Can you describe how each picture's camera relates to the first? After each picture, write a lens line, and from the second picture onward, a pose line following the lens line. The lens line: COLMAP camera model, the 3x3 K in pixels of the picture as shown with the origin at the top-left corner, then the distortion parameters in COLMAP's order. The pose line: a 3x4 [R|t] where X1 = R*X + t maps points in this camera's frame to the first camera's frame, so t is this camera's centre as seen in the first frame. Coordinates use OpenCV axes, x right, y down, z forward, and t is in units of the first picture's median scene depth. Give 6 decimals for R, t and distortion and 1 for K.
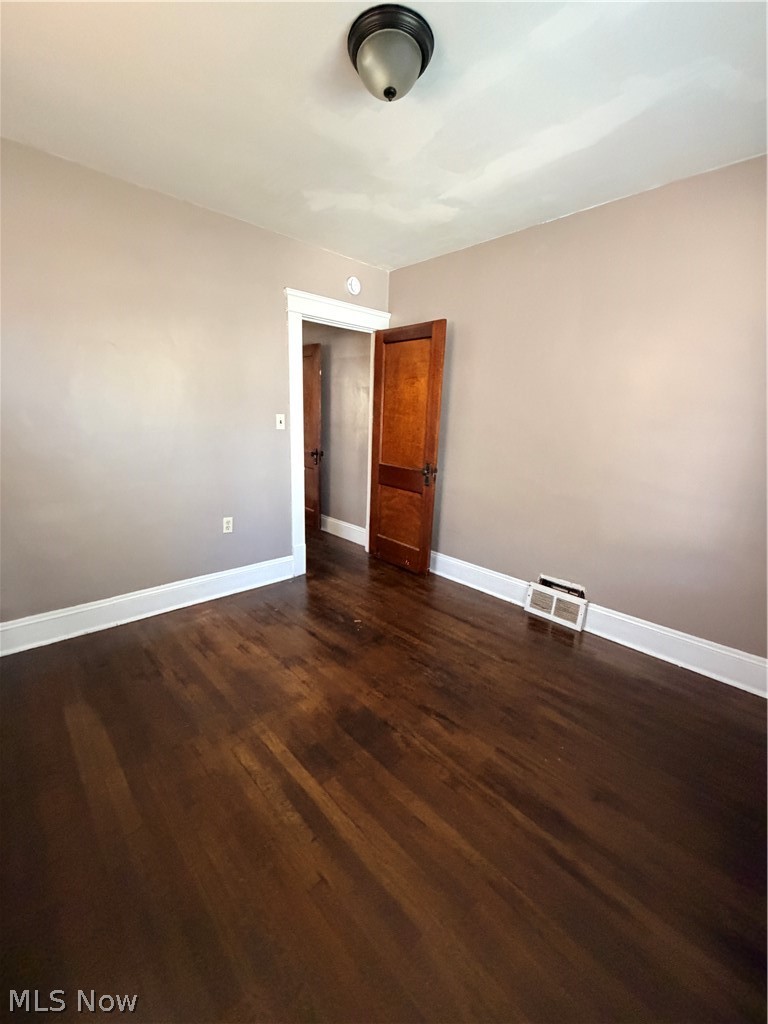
lens RADIAL K [[412.8, 0, 384.0], [0, 412.8, 512.0], [0, 0, 1]] dist [0.001423, 0.000135]
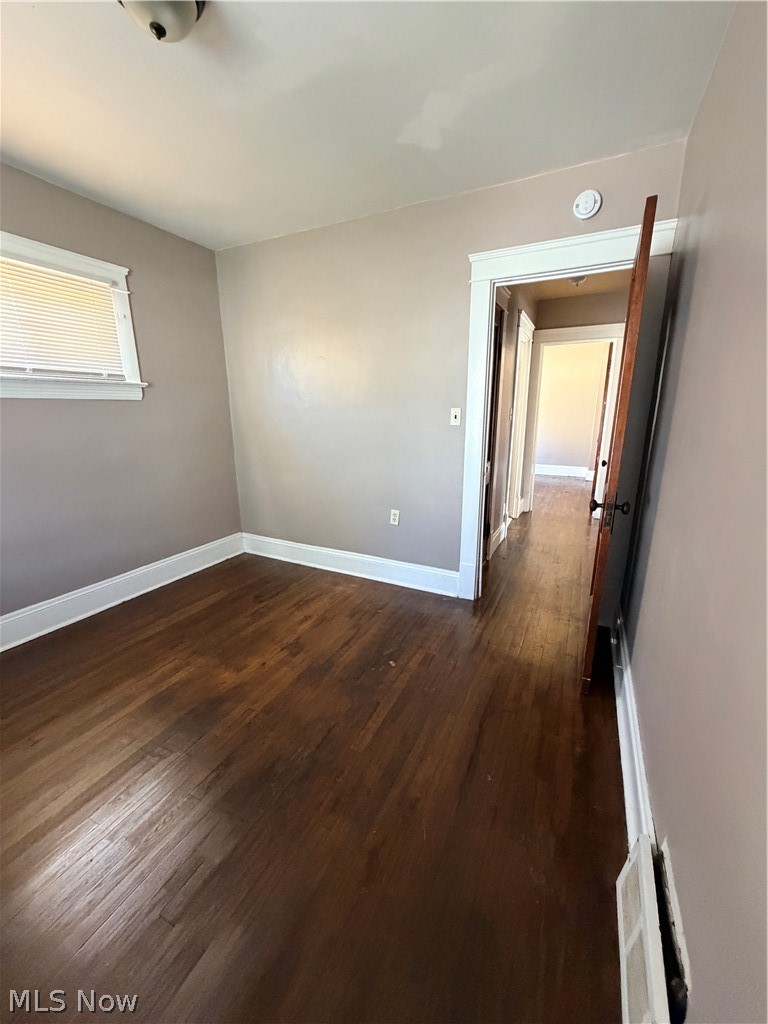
lens RADIAL K [[407.6, 0, 384.0], [0, 407.6, 512.0], [0, 0, 1]] dist [-0.000491, 0.000364]
pose [[0.343036, 0.200098, -0.917762, 0.635204], [-0.206822, 0.969159, 0.133999, -0.130504], [0.916270, 0.143847, 0.373841, 0.689837]]
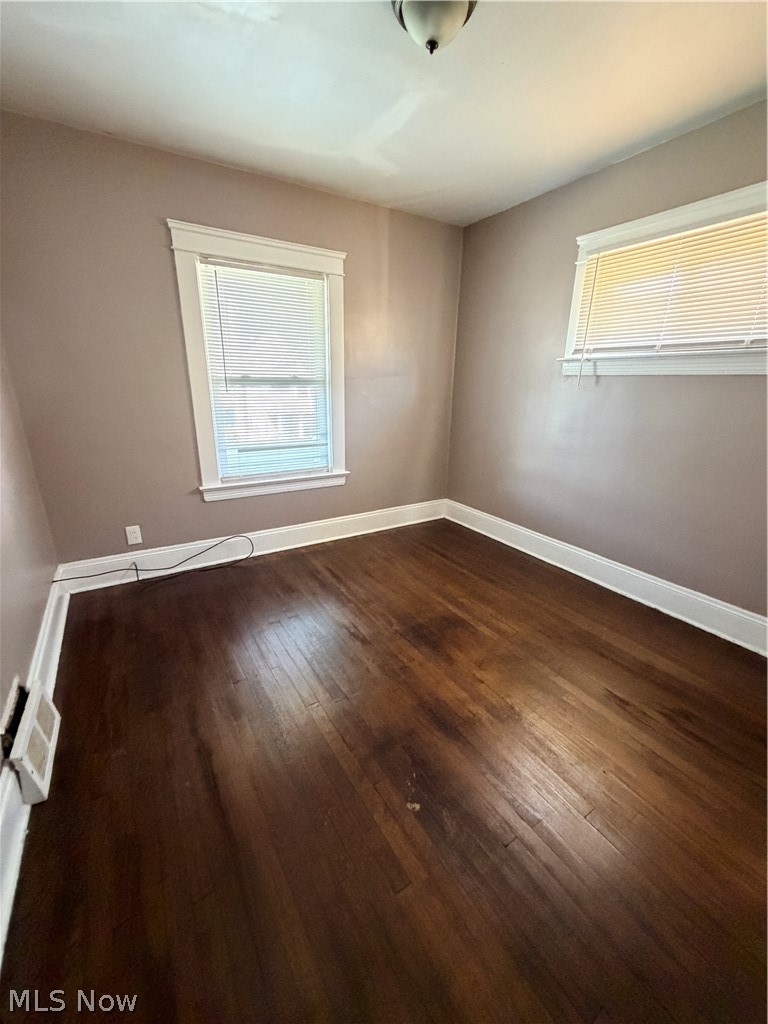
lens RADIAL K [[407.6, 0, 384.0], [0, 407.6, 512.0], [0, 0, 1]] dist [-0.000491, 0.000364]
pose [[-0.979252, -0.104318, 0.173735, -0.083131], [0.001696, 0.853075, 0.521785, -0.305709], [-0.202641, 0.511254, -0.835198, 1.313910]]
